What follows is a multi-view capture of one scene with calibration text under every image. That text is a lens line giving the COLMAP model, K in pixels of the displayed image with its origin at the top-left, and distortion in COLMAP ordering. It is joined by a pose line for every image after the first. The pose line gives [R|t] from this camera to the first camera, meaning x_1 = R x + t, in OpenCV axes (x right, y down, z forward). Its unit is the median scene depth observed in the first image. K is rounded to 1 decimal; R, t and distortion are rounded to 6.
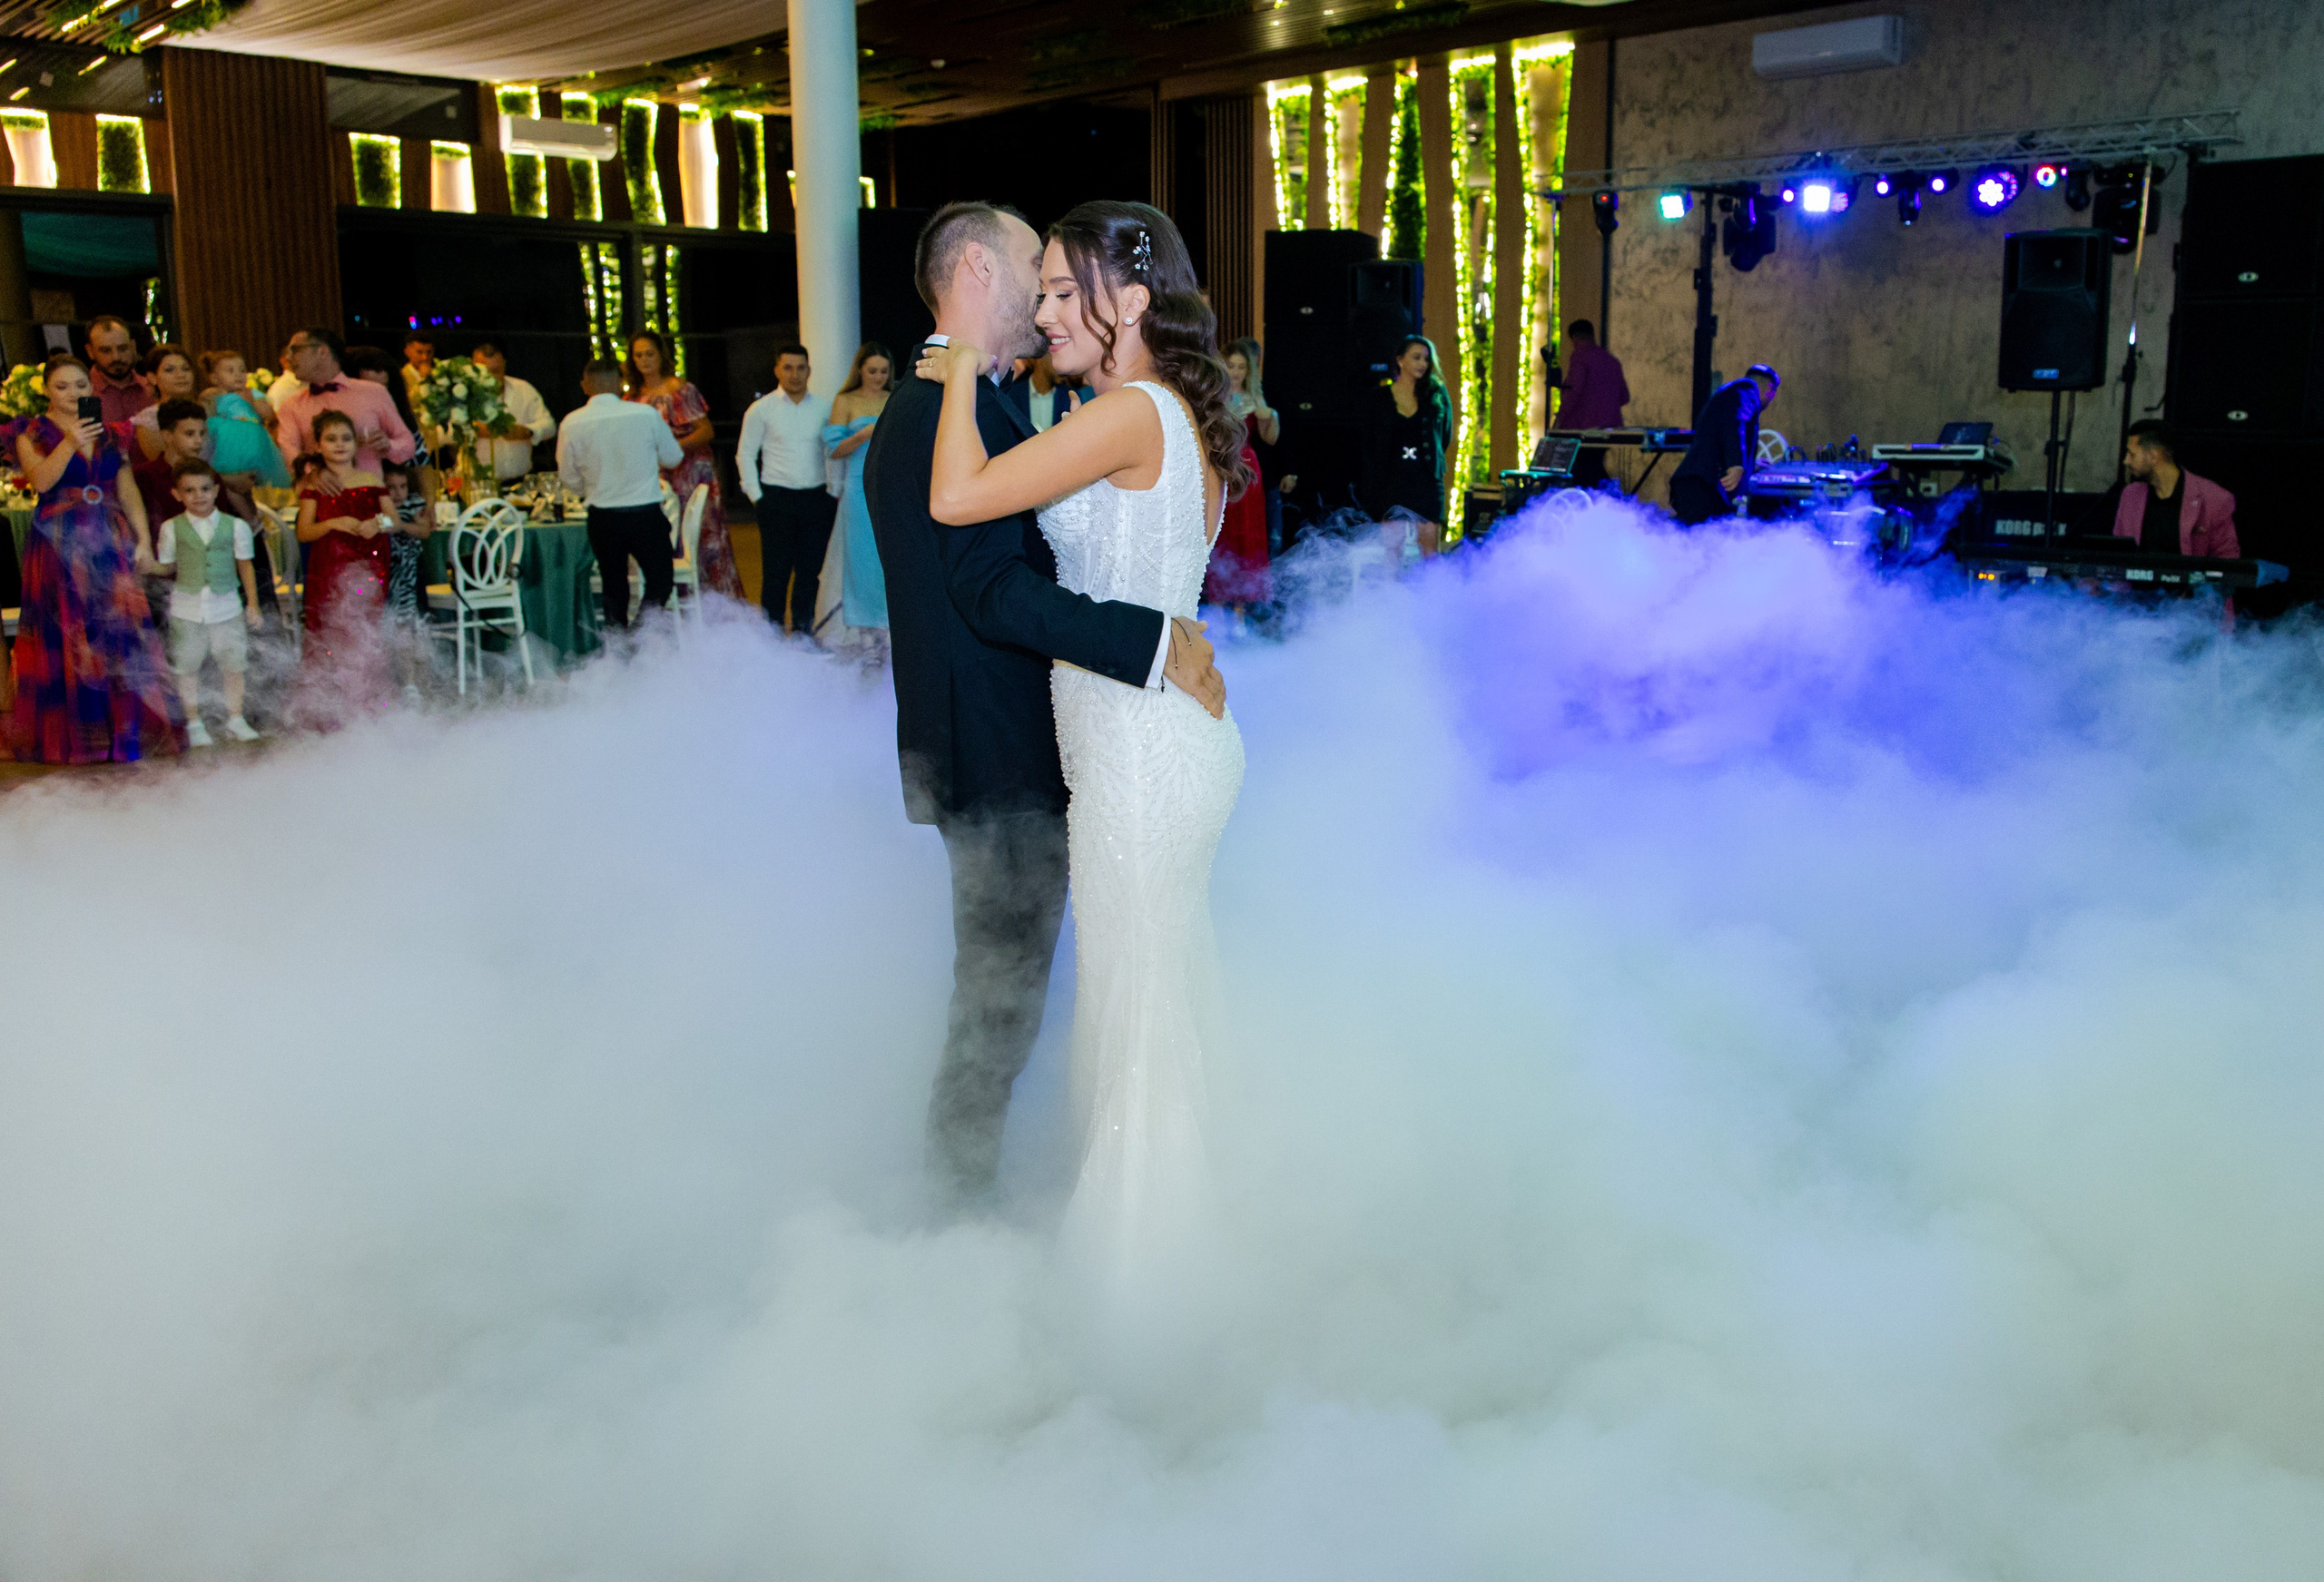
lens RADIAL K [[1953.9, 0, 1280.1], [0, 1953.9, 733.3], [0, 0, 1]] dist [-0.005520, -0.011303]
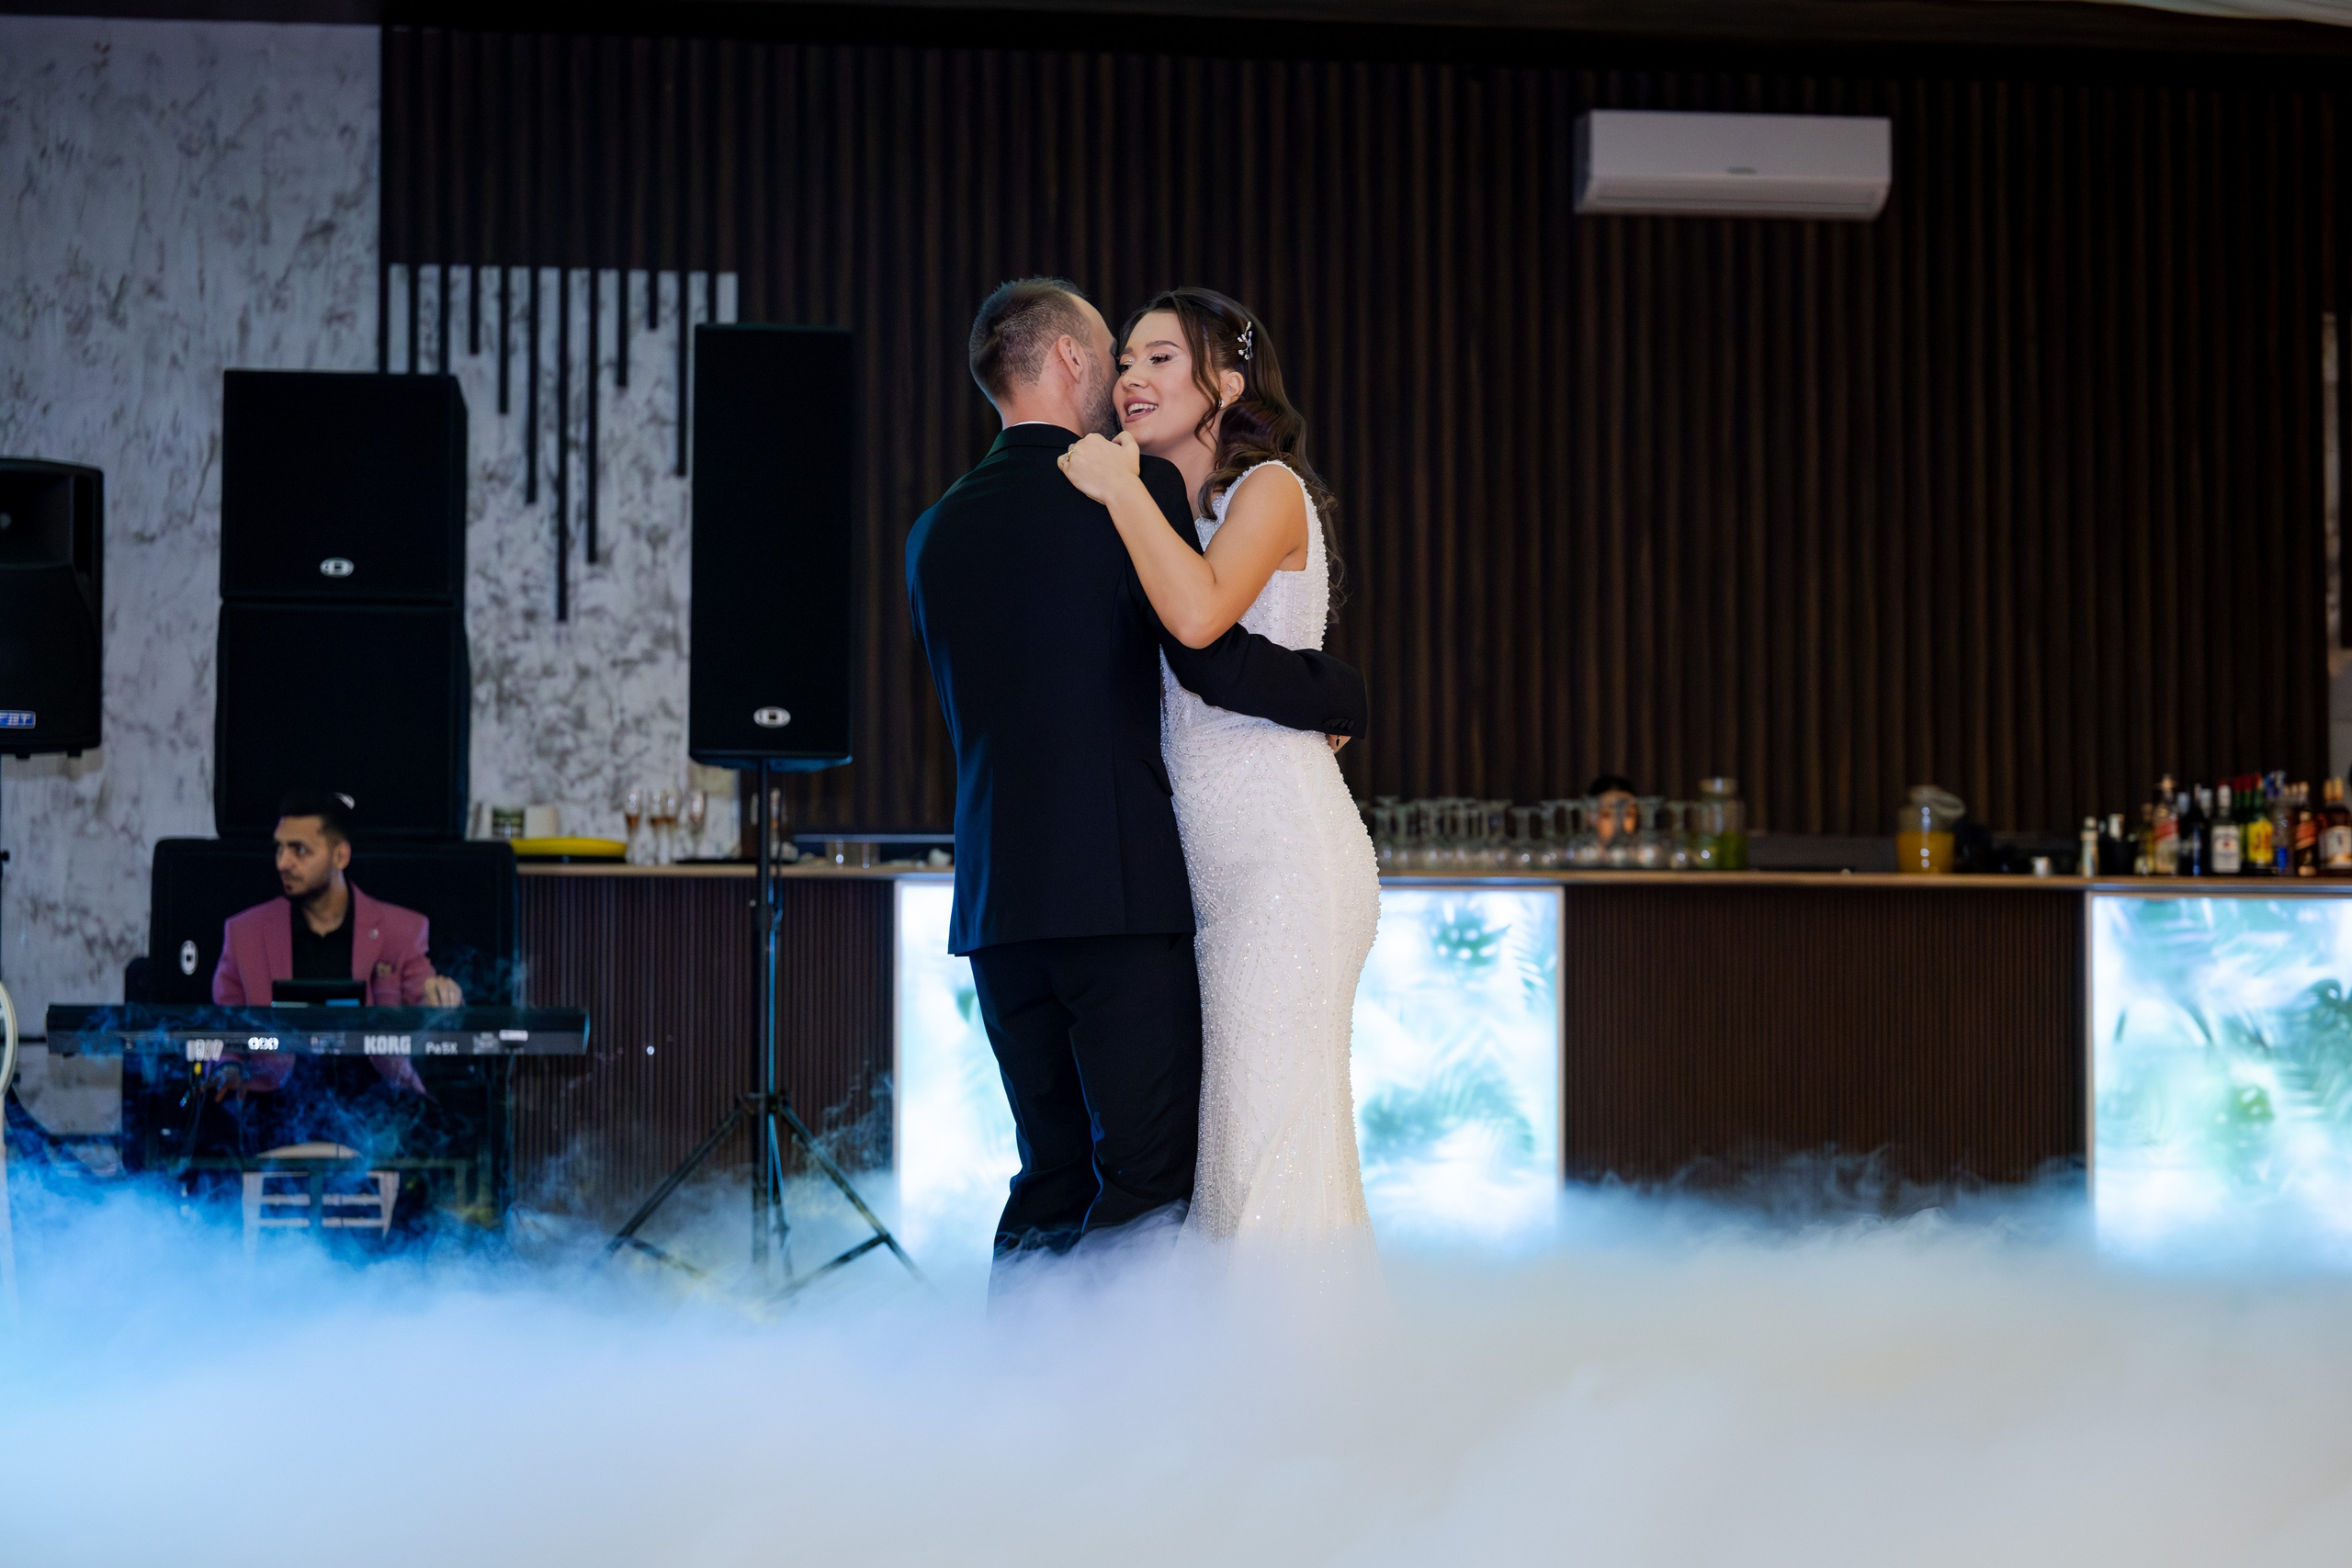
lens RADIAL K [[4796.6, 0, 1192.5], [0, 4796.6, 773.0], [0, 0, 1]] dist [0.051833, 0.000000]
pose [[0.578807, 0.050829, 0.813879, -0.300397], [0.138432, 0.977445, -0.159493, 0.051402], [-0.803629, 0.204983, 0.558715, 0.005365]]
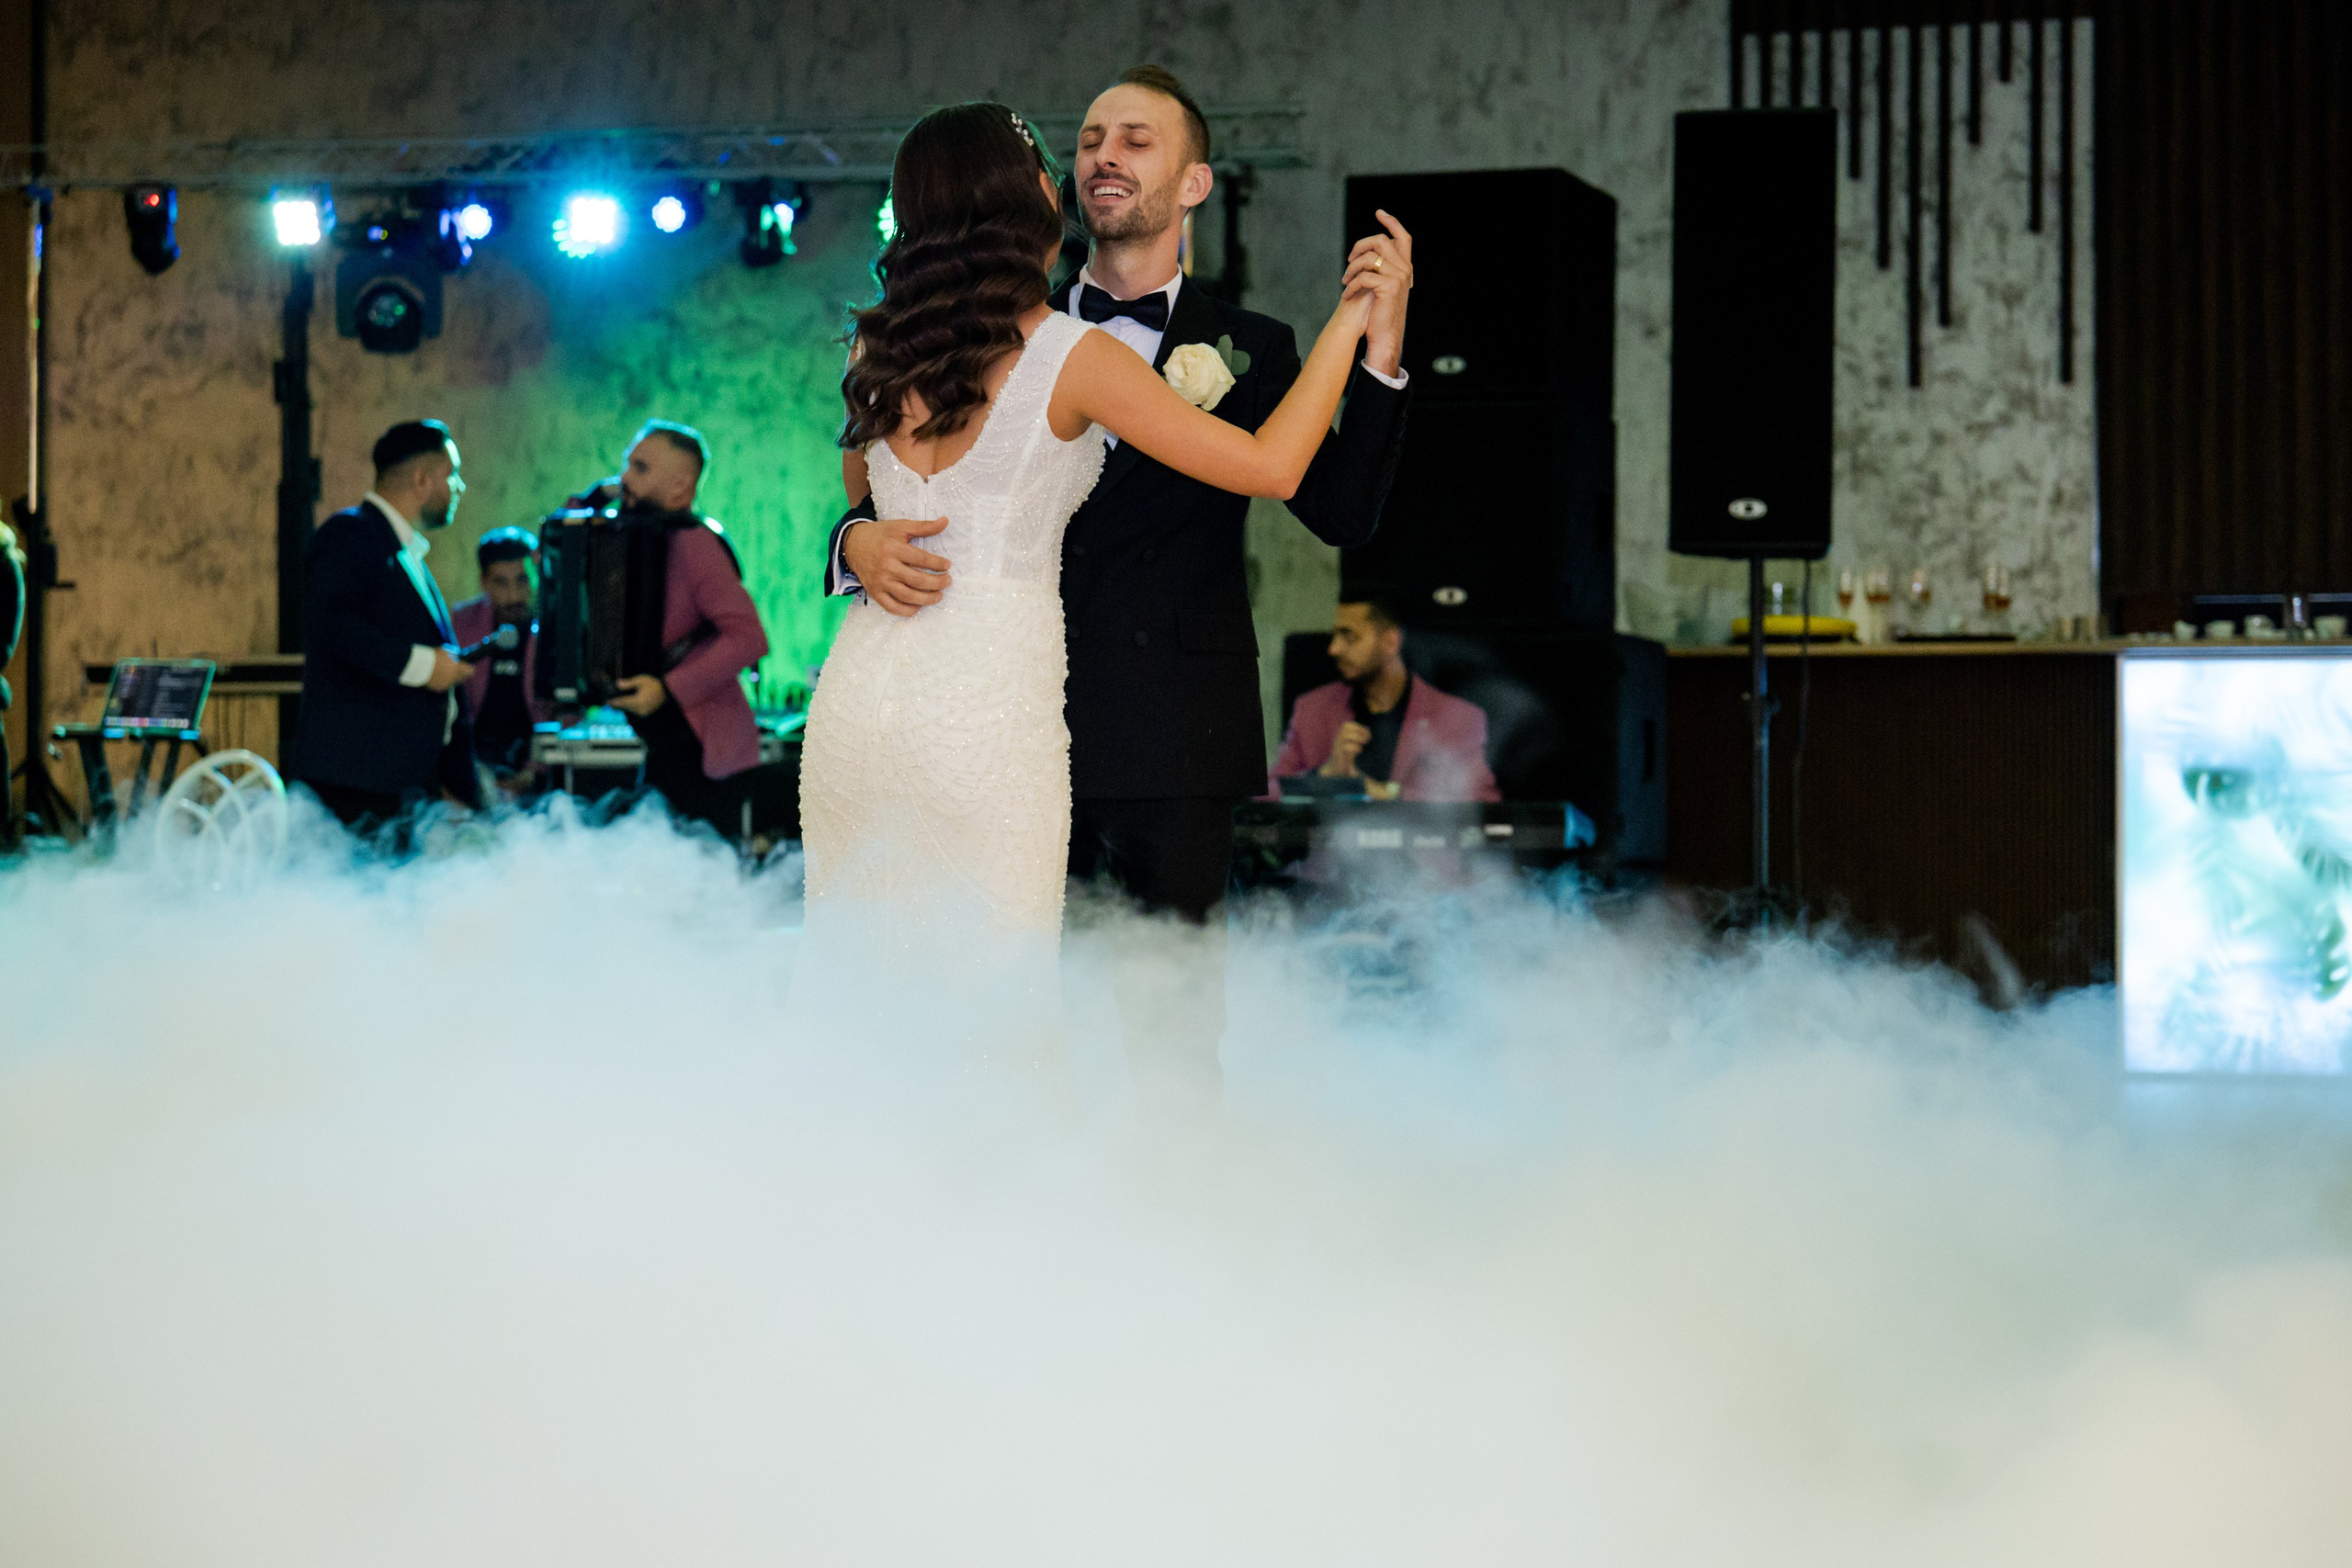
lens RADIAL K [[4796.6, 0, 1182.6], [0, 4796.6, 770.2], [0, 0, 1]] dist [0.051833, 0.000000]
pose [[0.874669, 0.003215, 0.484709, -0.161337], [0.080882, 0.984991, -0.152486, 0.059313], [-0.477924, 0.172578, 0.861281, -0.111316]]
